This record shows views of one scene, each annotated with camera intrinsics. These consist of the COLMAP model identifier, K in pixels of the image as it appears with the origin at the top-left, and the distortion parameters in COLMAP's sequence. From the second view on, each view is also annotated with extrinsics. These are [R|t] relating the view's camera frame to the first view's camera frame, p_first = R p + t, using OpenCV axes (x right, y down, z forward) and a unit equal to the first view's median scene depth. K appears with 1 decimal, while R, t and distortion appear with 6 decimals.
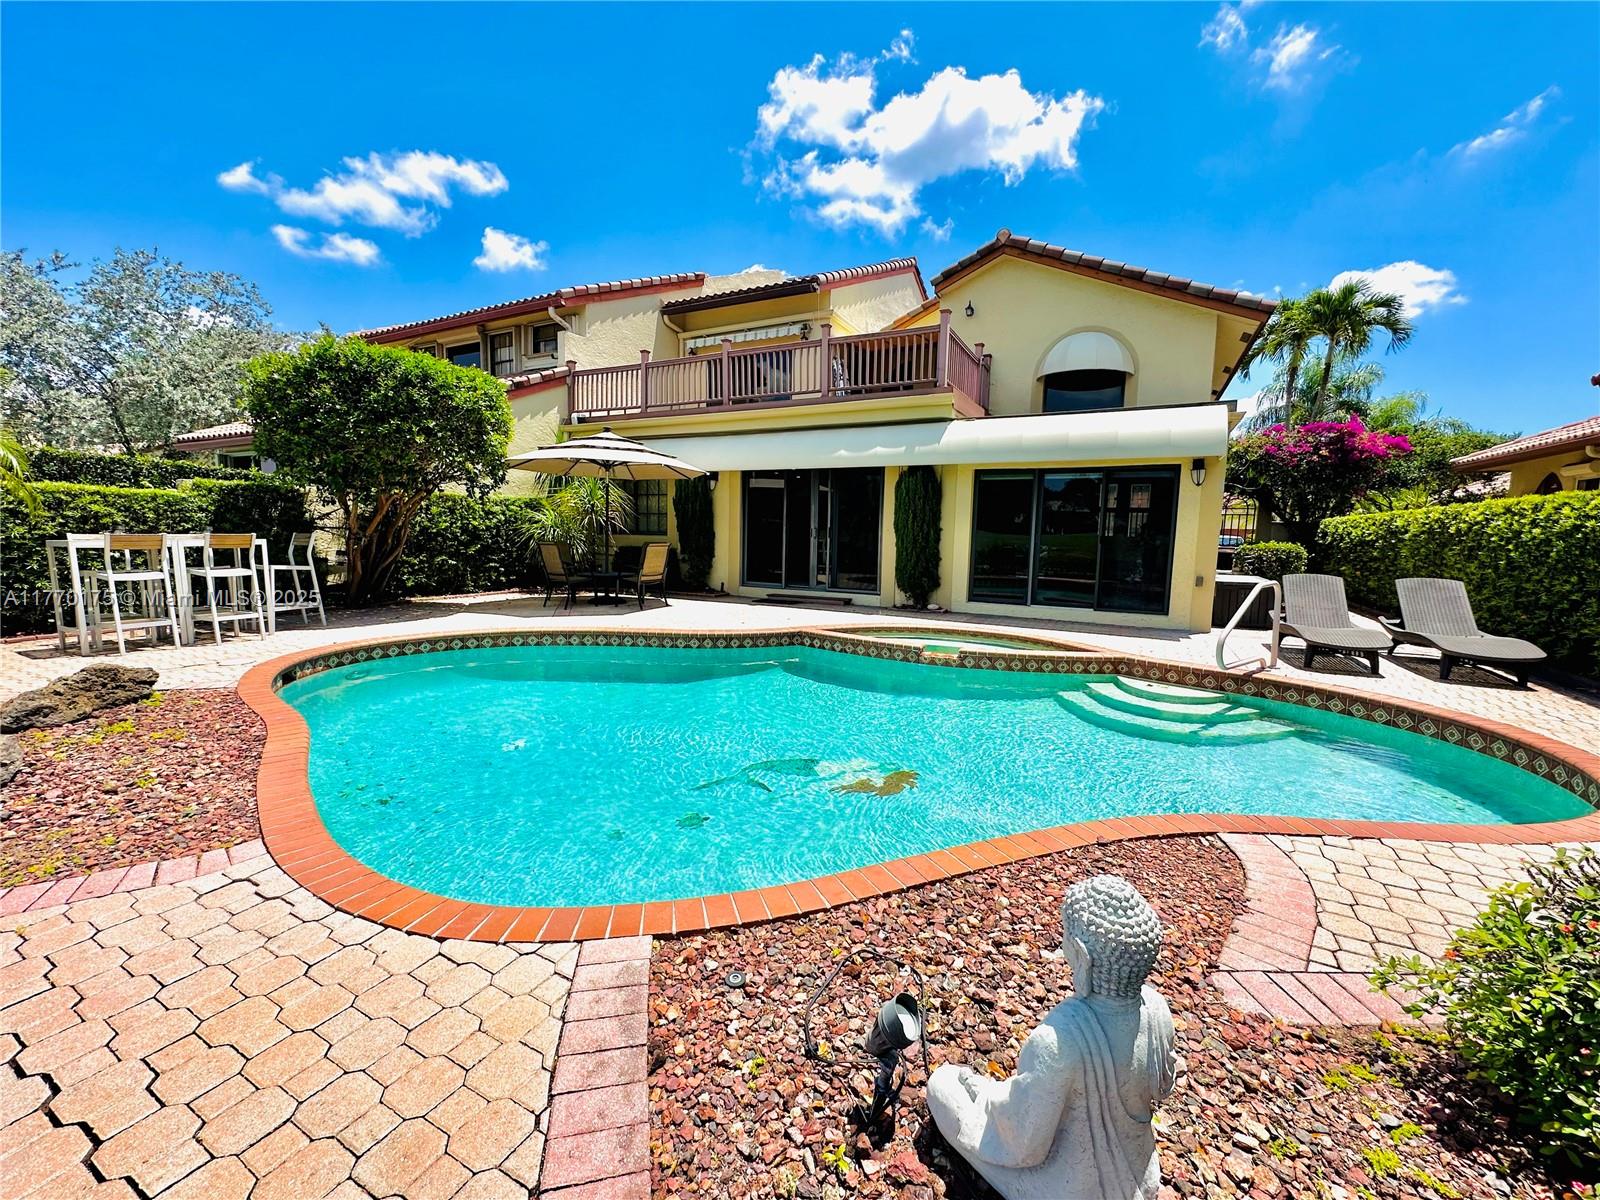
lens RADIAL K [[639.4, 0, 799.4], [0, 639.4, 600.5], [0, 0, 1]] dist [-0.003826, 0.000984]
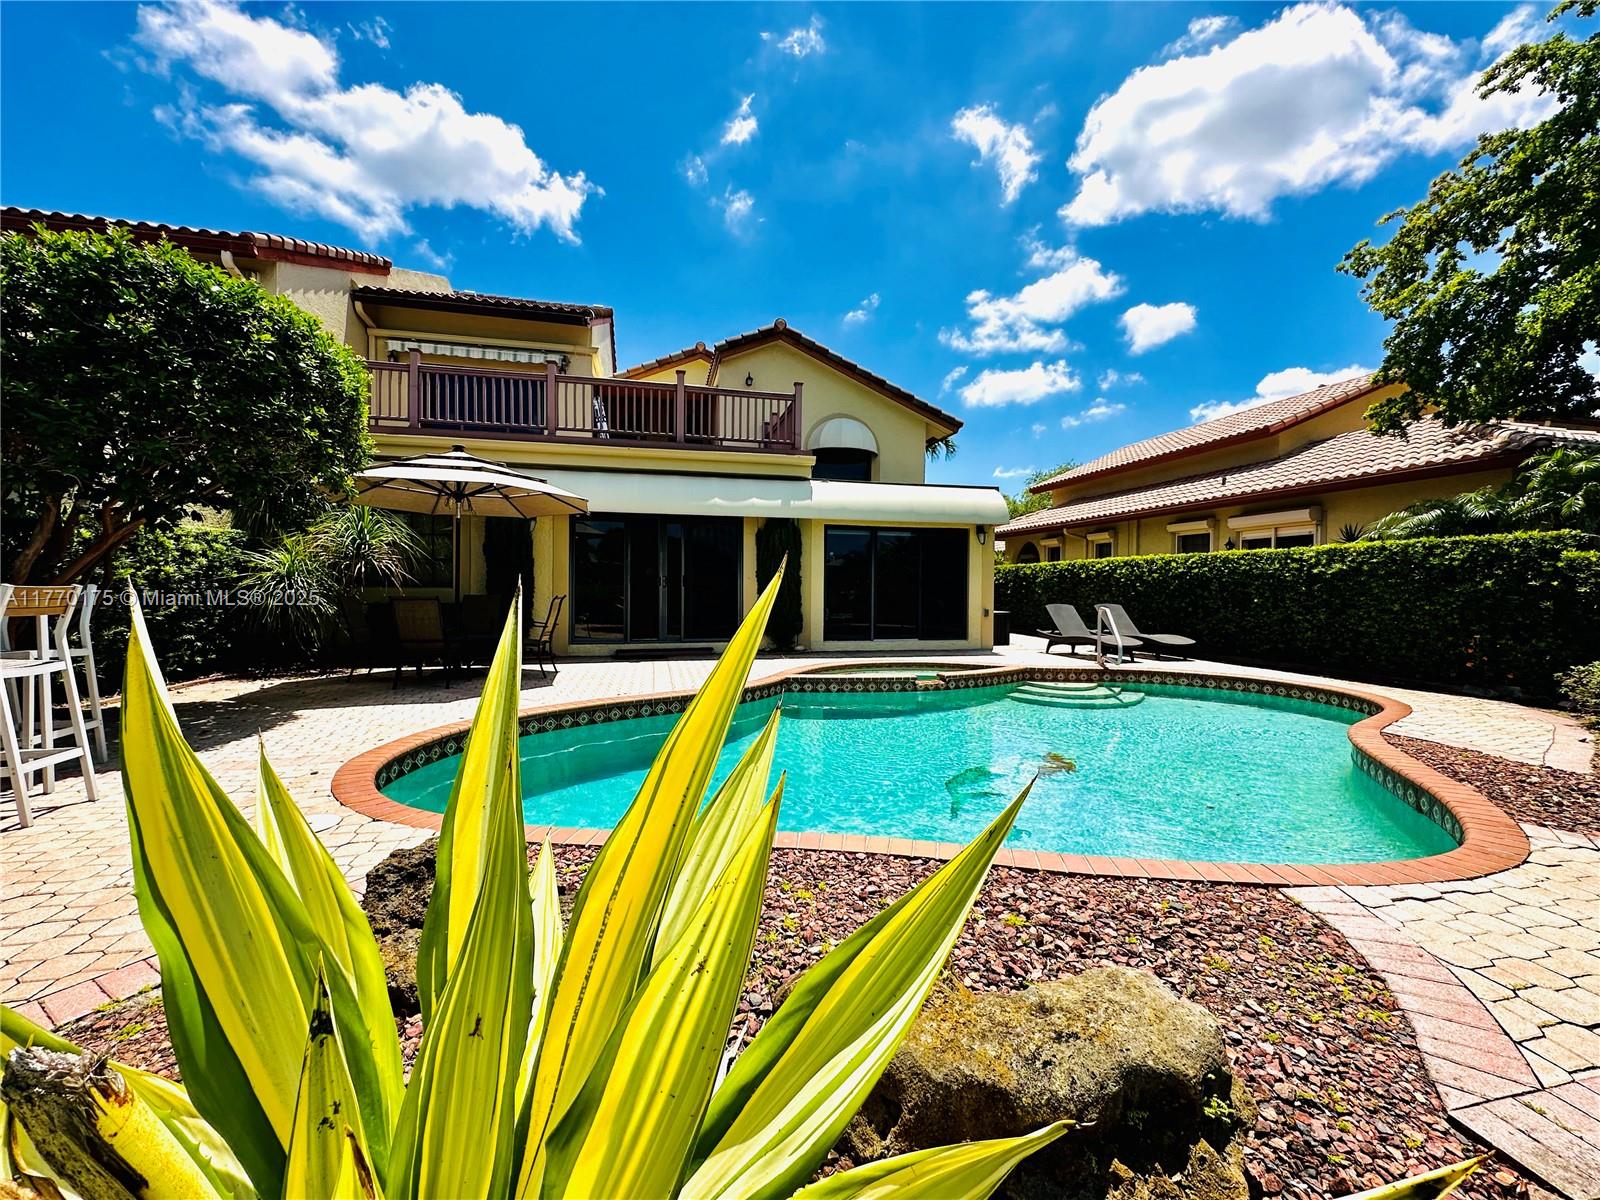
lens RADIAL K [[652.3, 0, 790.5], [0, 652.3, 587.1], [0, 0, 1]] dist [0.027020, 0.000500]
pose [[0.766170, -0.013690, 0.642492, -0.463062], [0.078809, 0.994228, -0.072795, -0.012453], [-0.637787, 0.106408, 0.762827, 0.144858]]
